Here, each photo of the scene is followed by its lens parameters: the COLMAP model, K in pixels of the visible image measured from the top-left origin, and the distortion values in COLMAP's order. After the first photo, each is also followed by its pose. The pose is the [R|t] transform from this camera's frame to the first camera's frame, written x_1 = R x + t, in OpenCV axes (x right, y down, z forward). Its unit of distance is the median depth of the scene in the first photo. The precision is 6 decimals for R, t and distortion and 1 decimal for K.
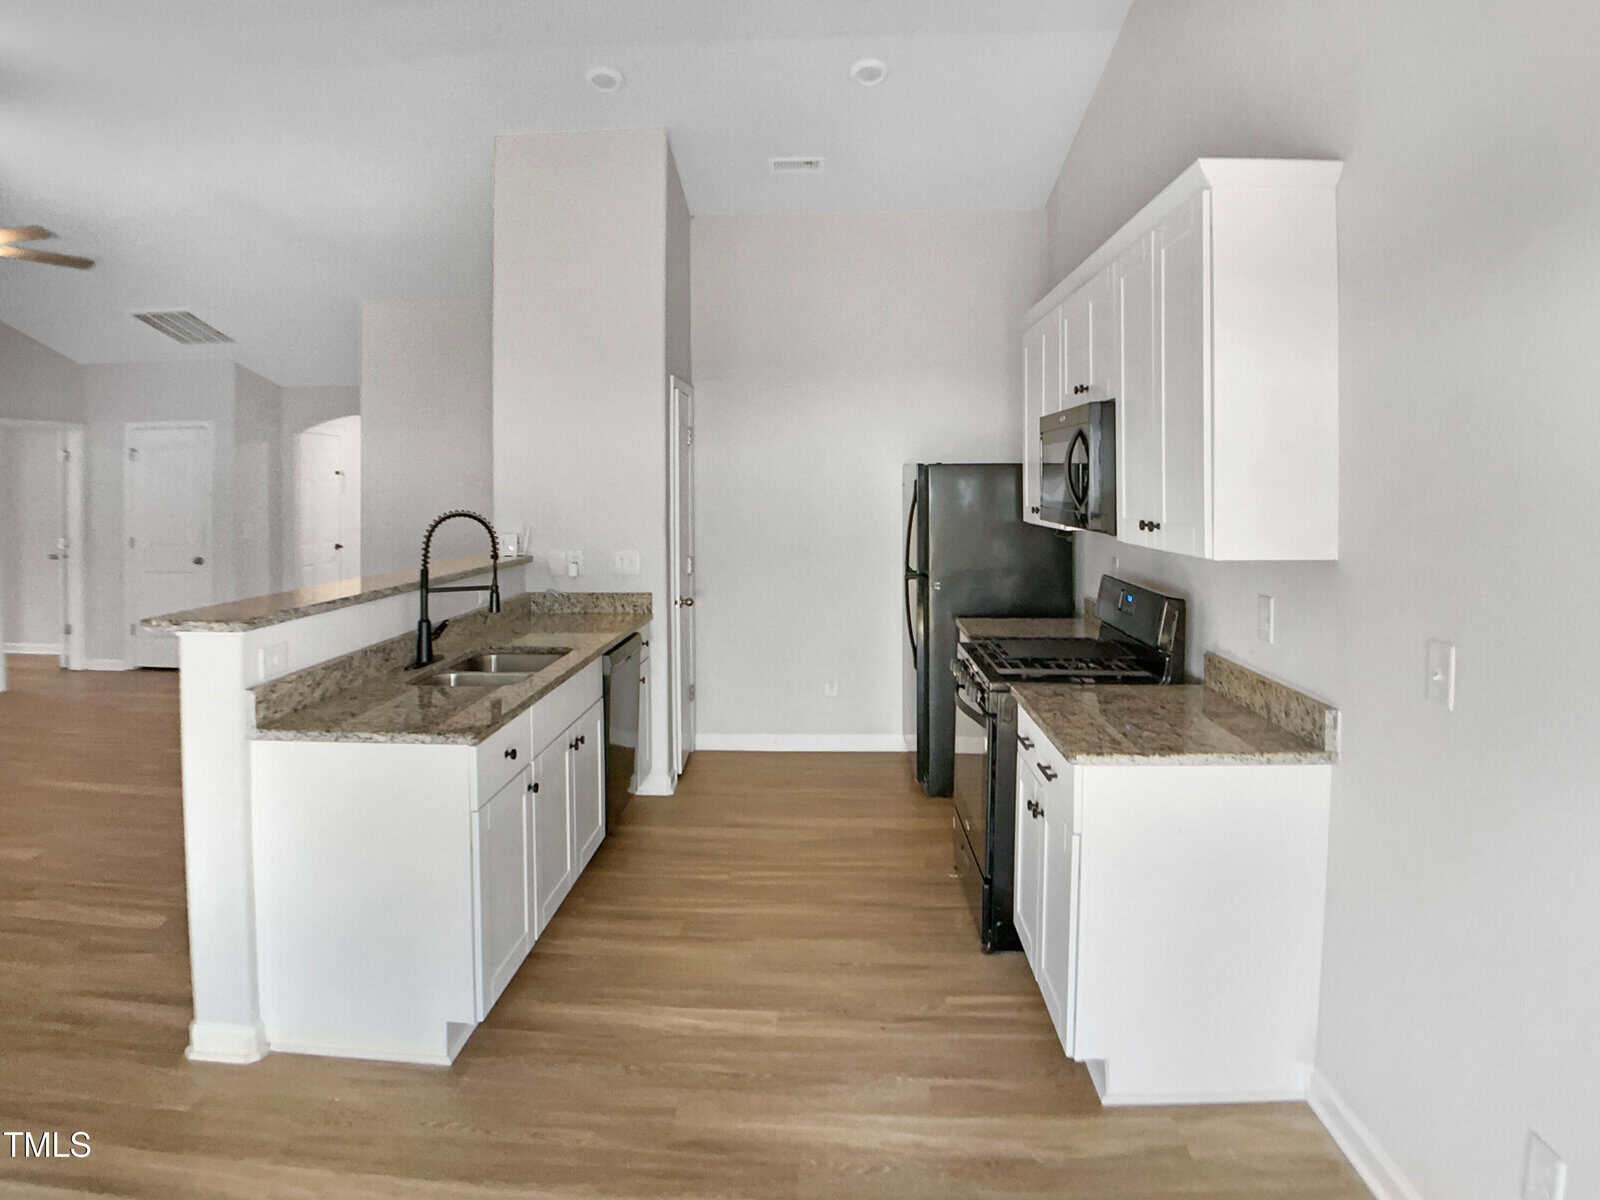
lens RADIAL K [[975.9, 0, 797.6], [0, 975.9, 482.5], [0, 0, 1]] dist [-0.056657, -0.000960]
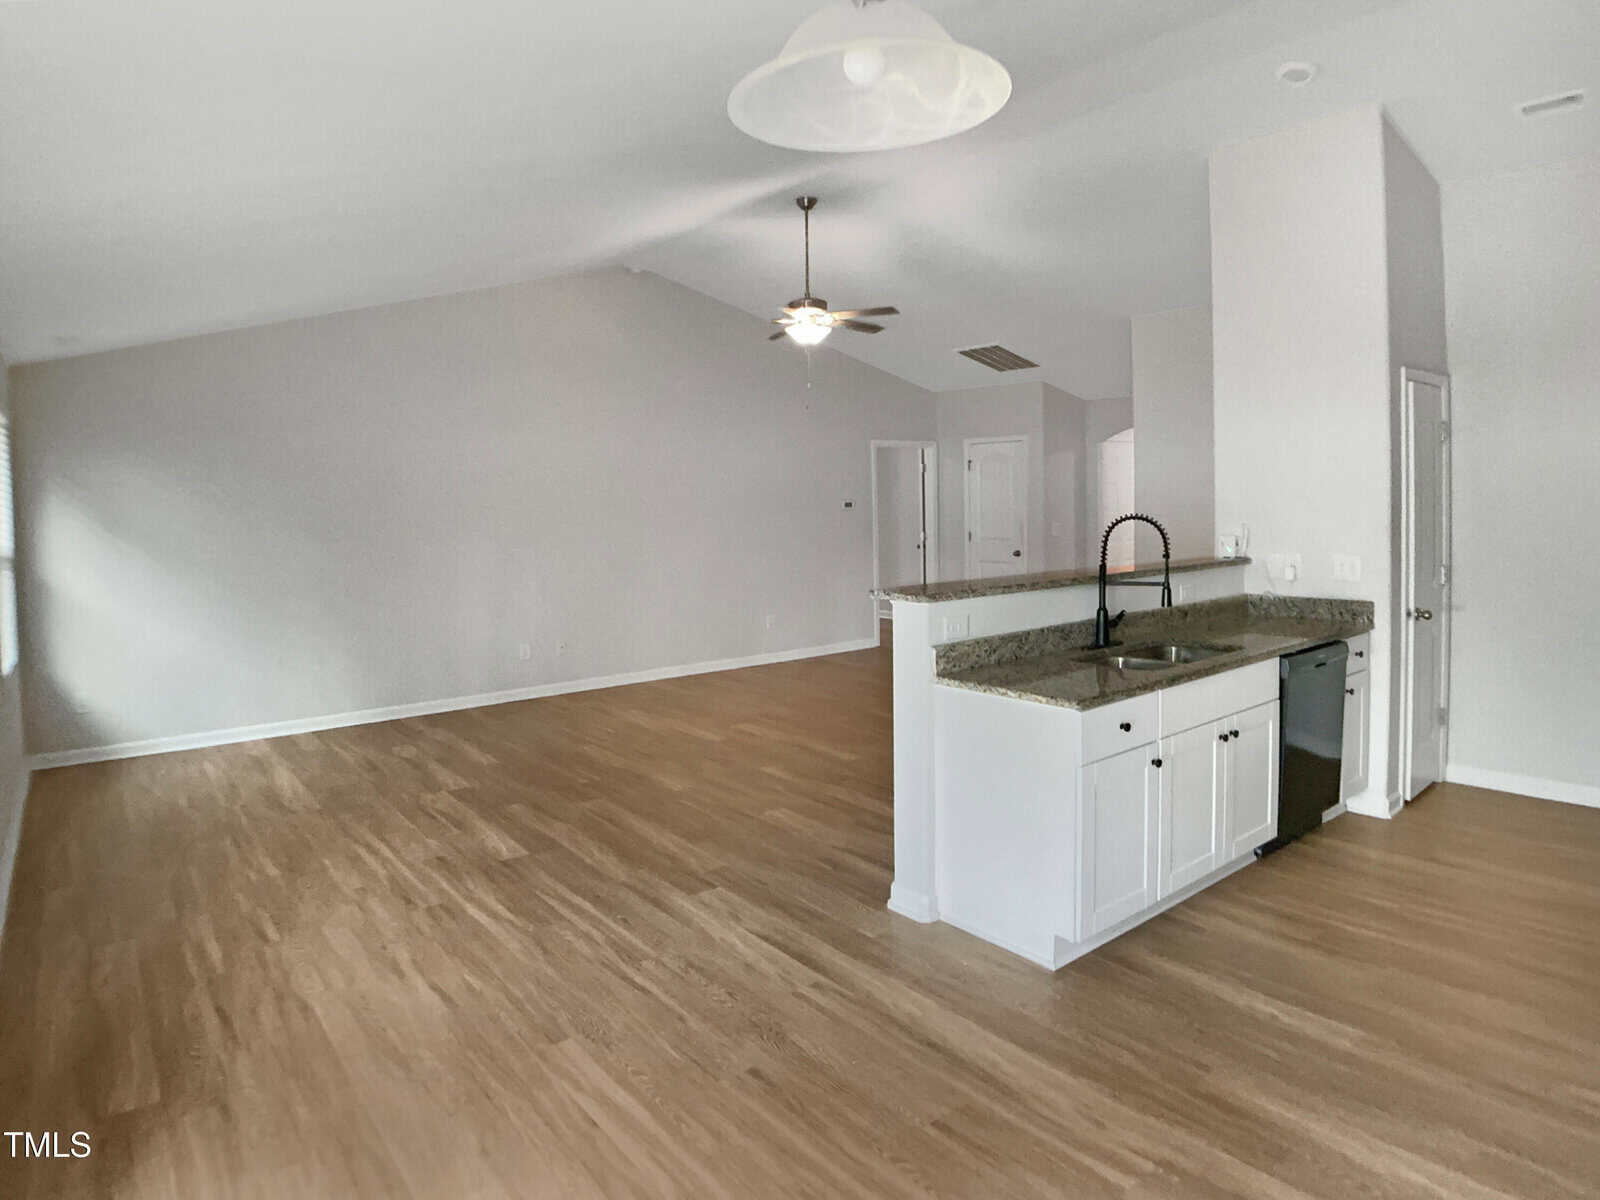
lens RADIAL K [[975.9, 0, 797.6], [0, 975.9, 482.5], [0, 0, 1]] dist [-0.056657, -0.000960]
pose [[0.668918, -0.014935, -0.743186, 0.243200], [0.015398, 0.999862, -0.006234, -0.007165], [0.743176, -0.007274, 0.669056, -0.045834]]
